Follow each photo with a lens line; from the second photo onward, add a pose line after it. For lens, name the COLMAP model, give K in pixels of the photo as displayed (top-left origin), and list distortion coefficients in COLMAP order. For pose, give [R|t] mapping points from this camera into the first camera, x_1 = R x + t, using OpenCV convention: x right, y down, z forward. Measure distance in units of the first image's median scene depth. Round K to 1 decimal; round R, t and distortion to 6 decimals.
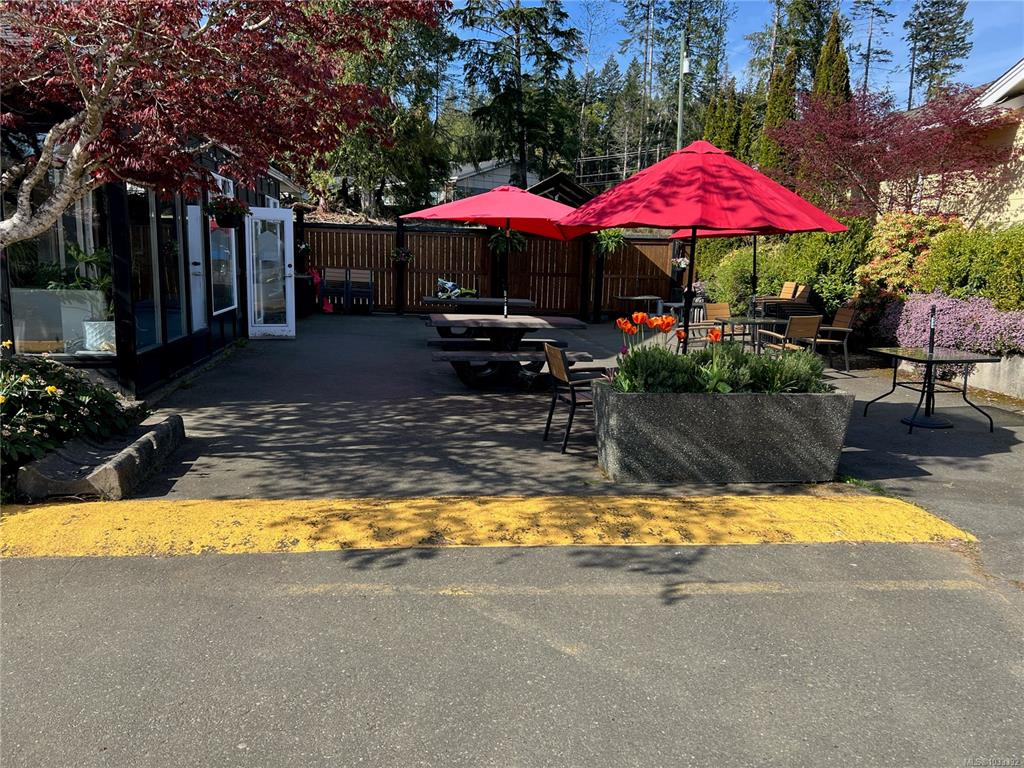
lens RADIAL K [[768.9, 0, 514.3], [0, 768.9, 378.4], [0, 0, 1]] dist [0.048847, -0.051711]
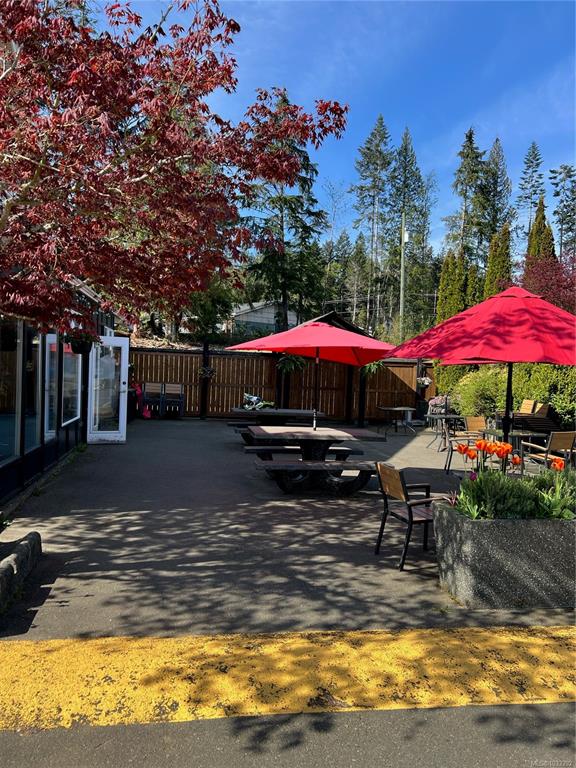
lens RADIAL K [[576.7, 0, 287.3], [0, 576.7, 383.6], [0, 0, 1]] dist [0.048847, -0.051711]
pose [[0.999588, 0.010423, 0.026755, -0.102677], [-0.006733, 0.990894, -0.134474, -0.042831], [-0.027913, 0.134238, 0.990556, 0.159779]]
